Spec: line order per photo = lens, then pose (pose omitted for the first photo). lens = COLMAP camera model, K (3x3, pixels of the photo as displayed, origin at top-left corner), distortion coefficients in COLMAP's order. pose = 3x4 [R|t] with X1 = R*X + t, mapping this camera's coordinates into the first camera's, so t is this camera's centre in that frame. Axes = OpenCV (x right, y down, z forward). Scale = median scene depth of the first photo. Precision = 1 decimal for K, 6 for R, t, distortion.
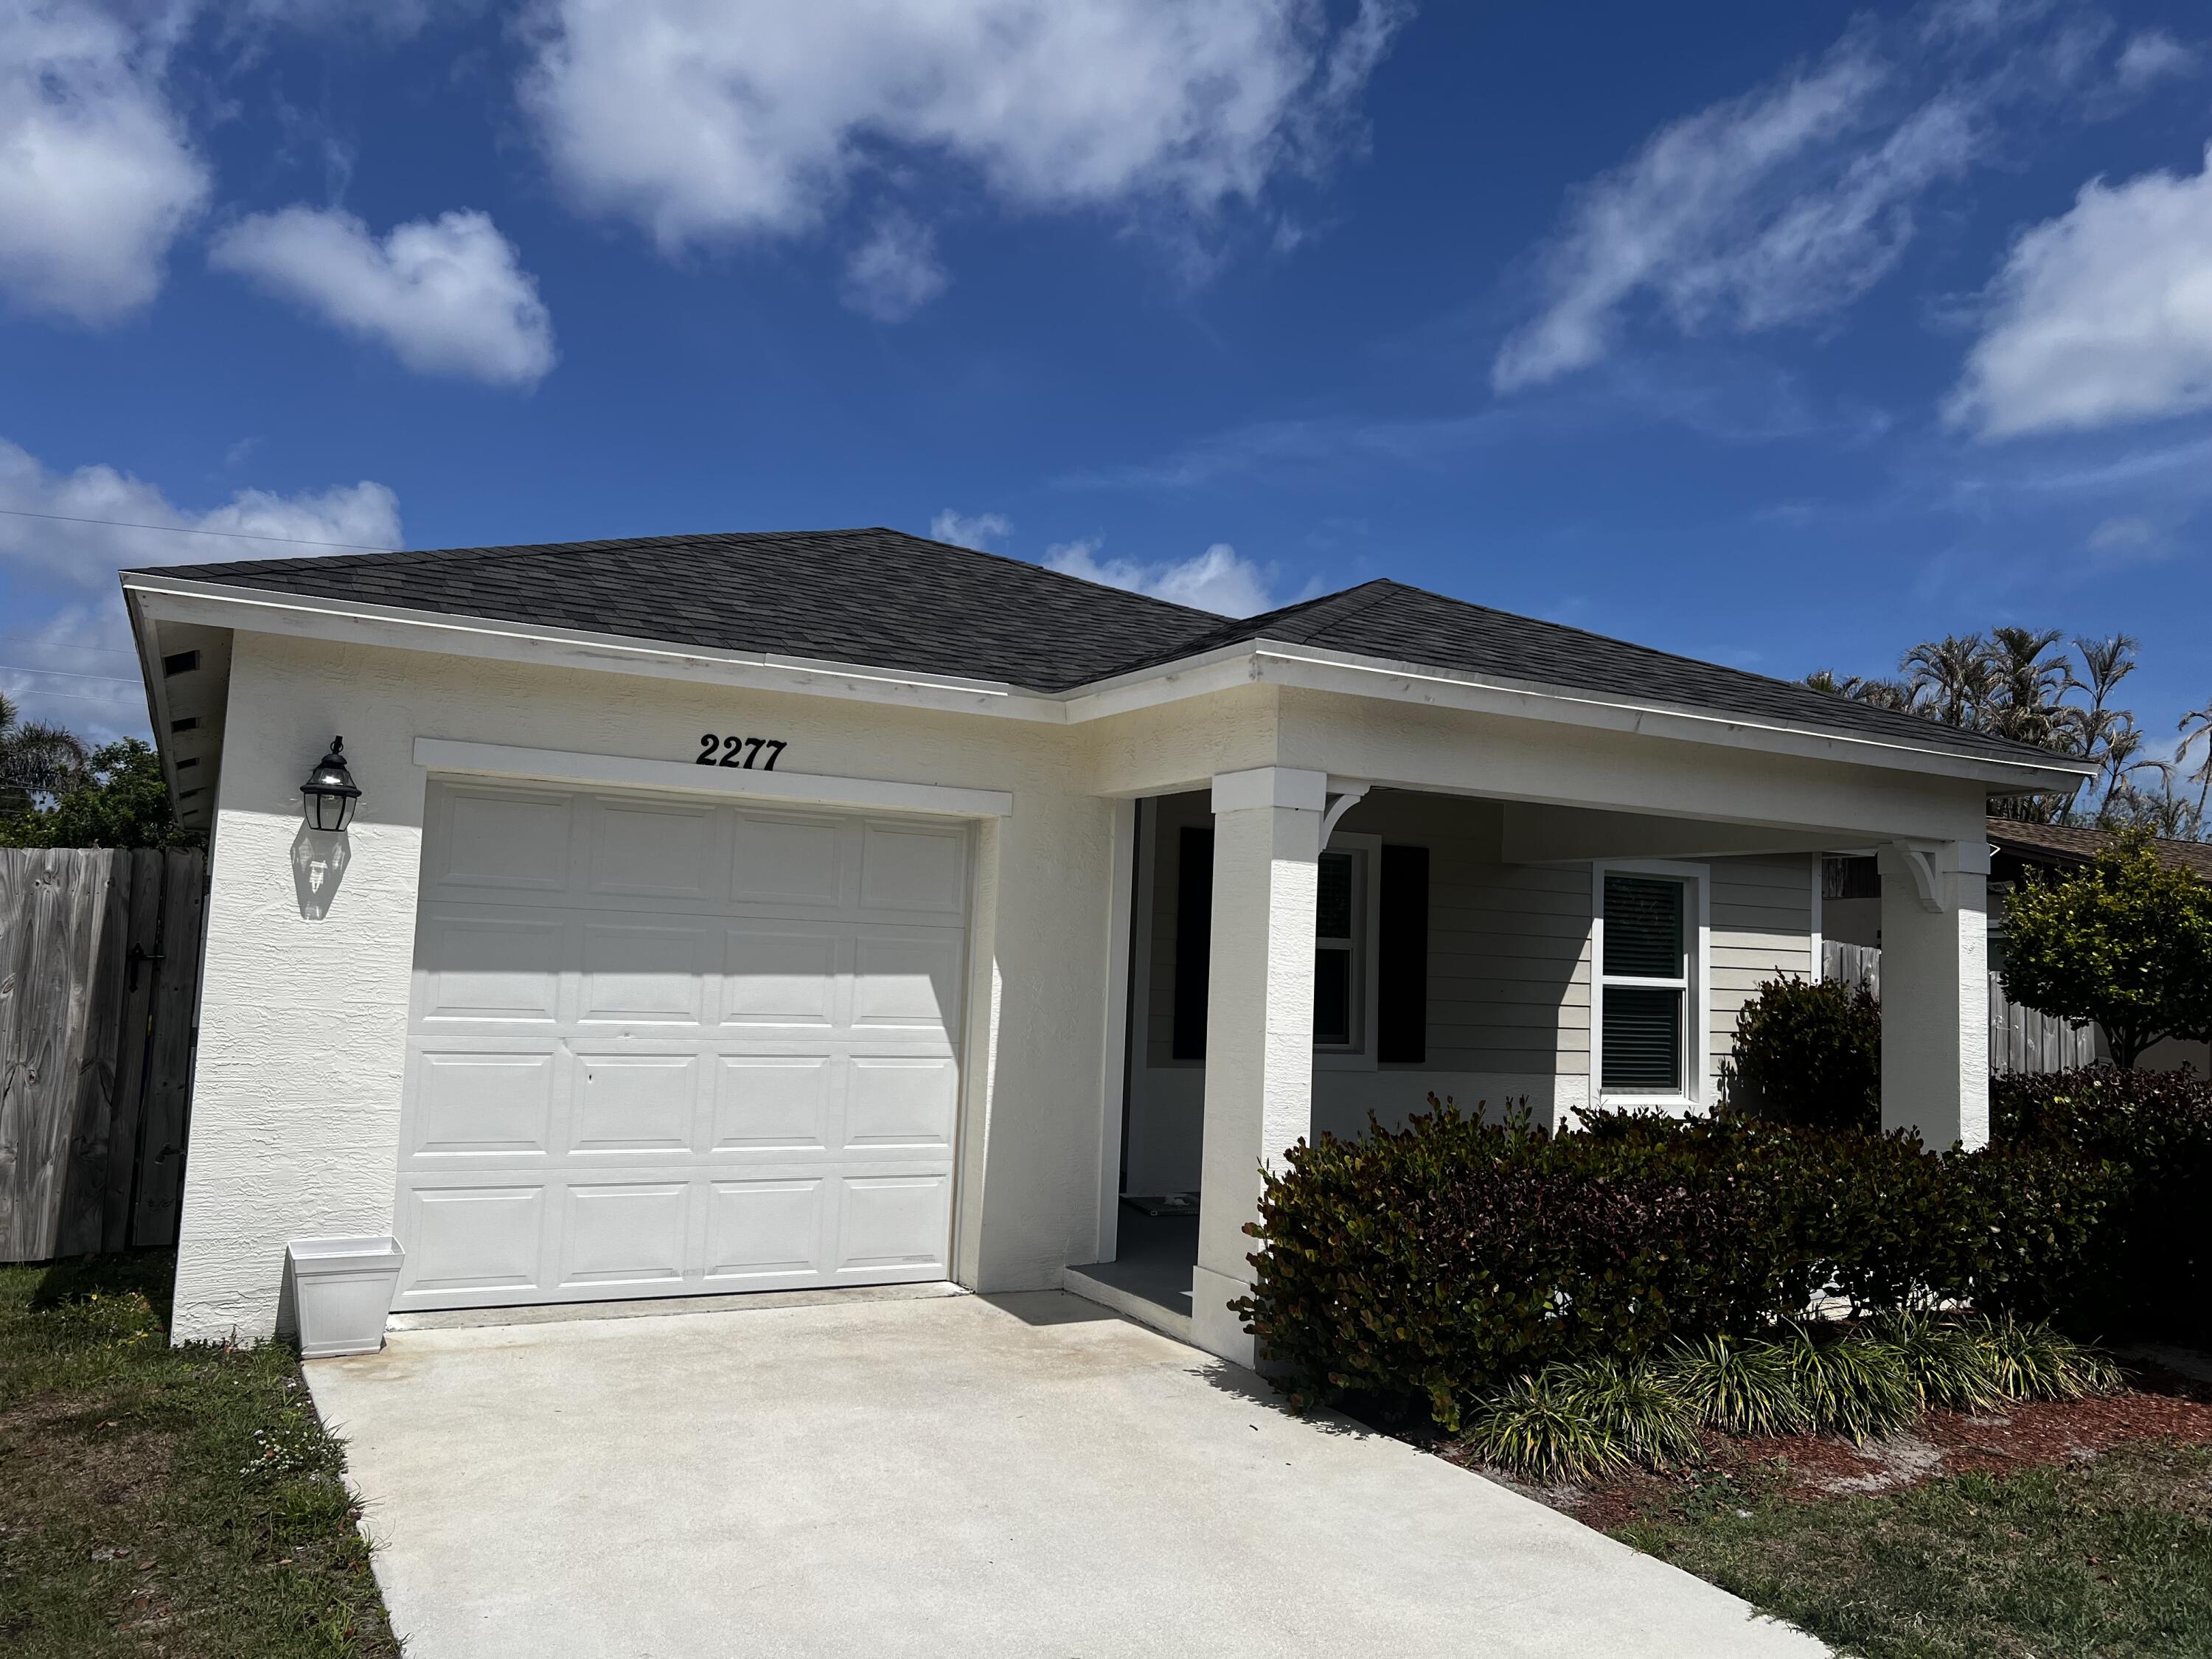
lens RADIAL K [[1658.4, 0, 1095.7], [0, 1658.4, 814.1], [0, 0, 1]] dist [0.044221, -0.049013]
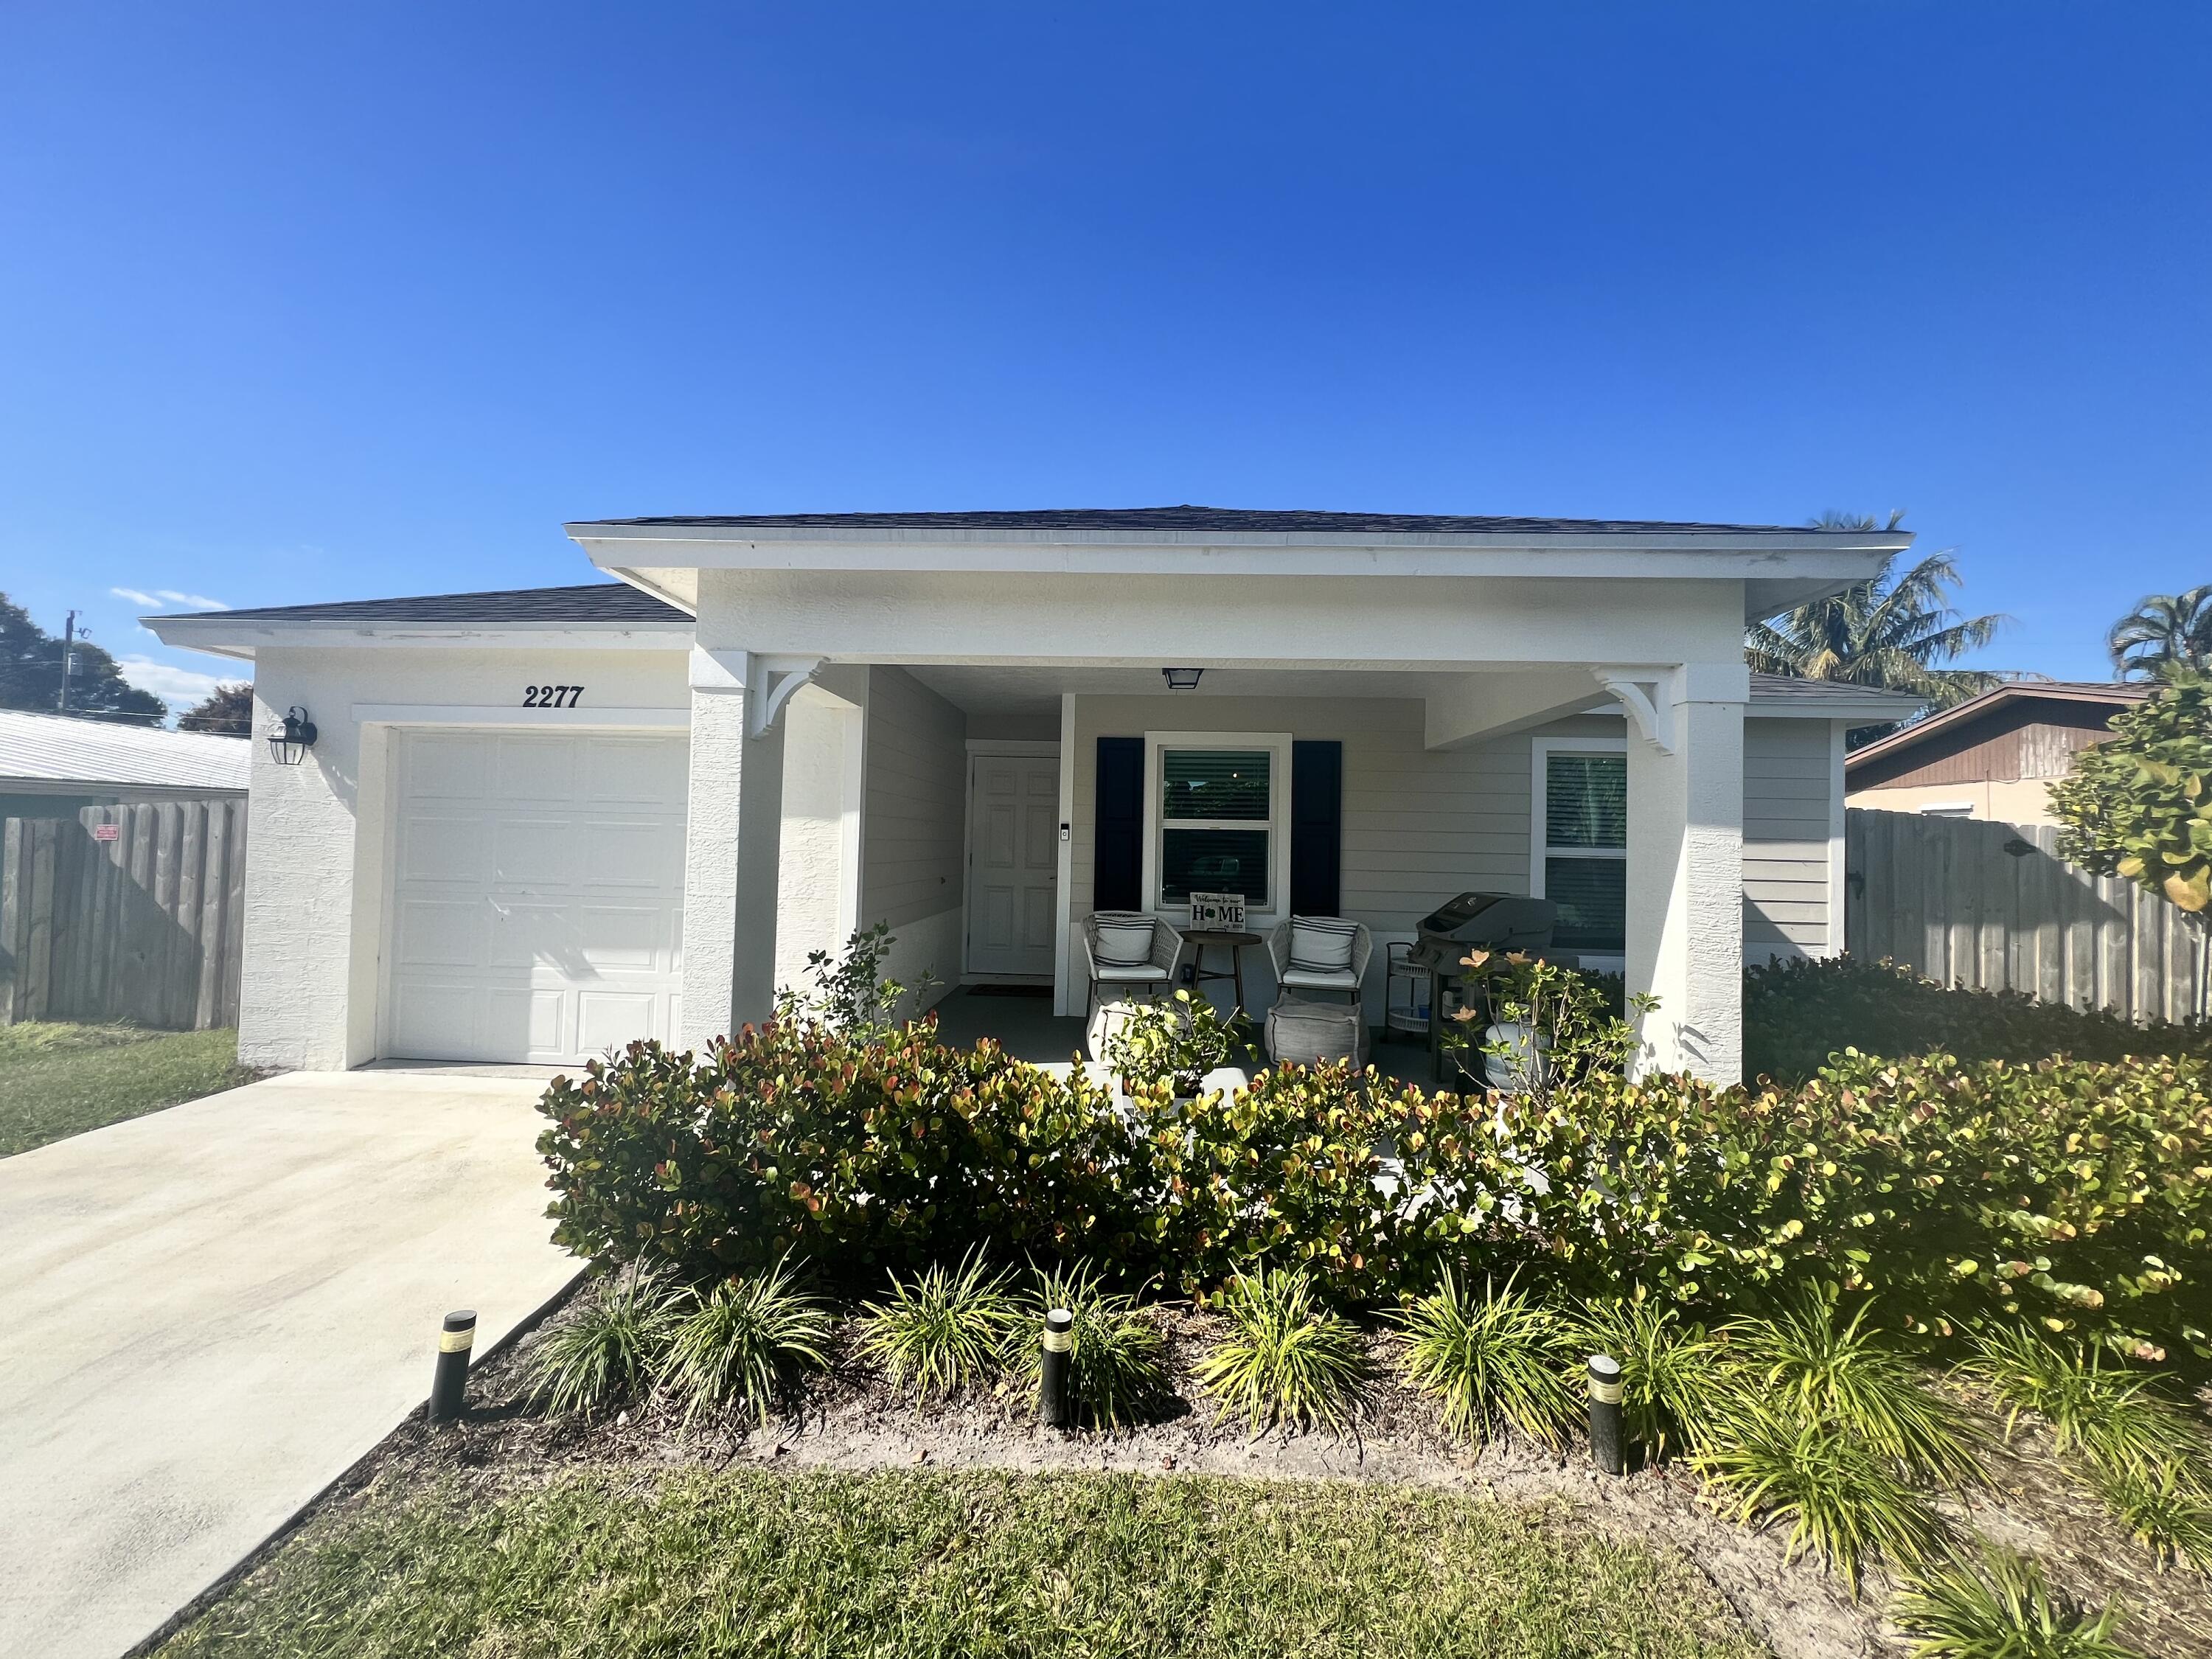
lens RADIAL K [[876.4, 0, 1117.0], [0, 876.4, 824.0], [0, 0, 1]] dist [0.003472, 0.000198]
pose [[0.860148, -0.032126, -0.509031, 0.589291], [0.057257, 0.997788, 0.033780, 0.075090], [0.506820, -0.058201, 0.860085, 0.588544]]
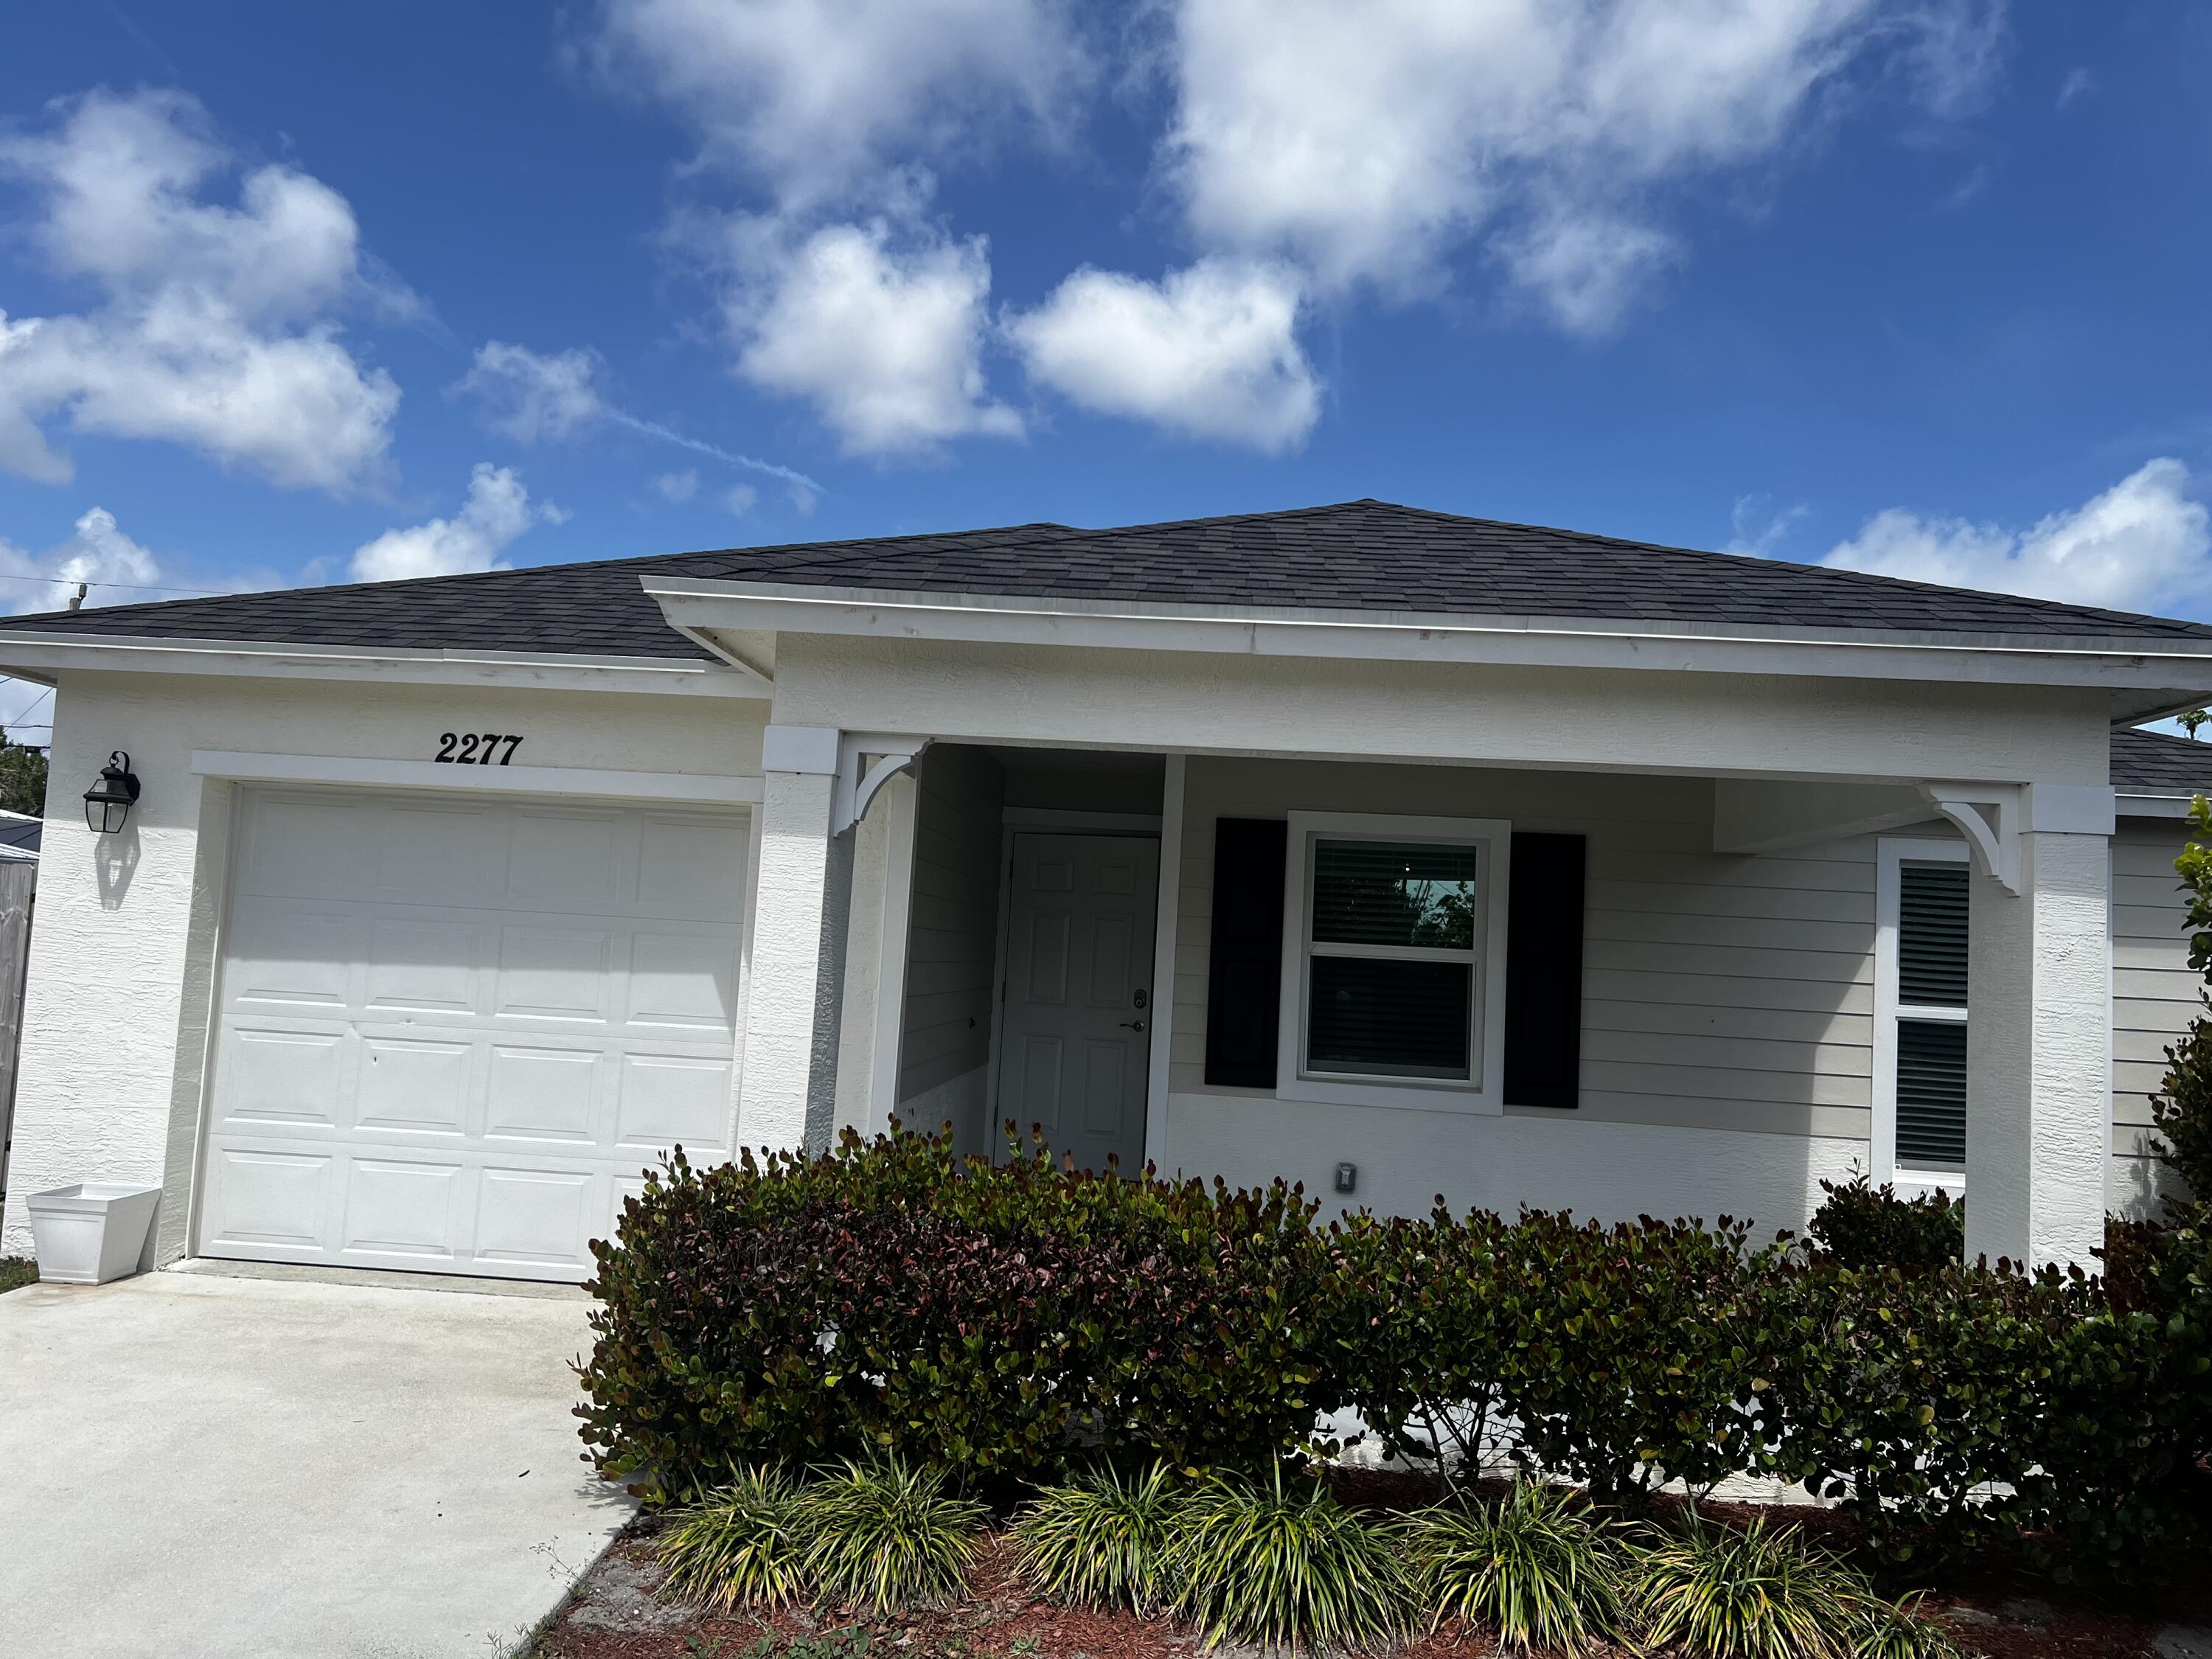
lens RADIAL K [[1658.4, 0, 1113.2], [0, 1658.4, 838.6], [0, 0, 1]] dist [0.044221, -0.049013]
pose [[0.850987, -0.031052, -0.524268, 0.658505], [0.026081, 0.999518, -0.016866, 0.045772], [0.524539, 0.000679, 0.851386, 0.329644]]
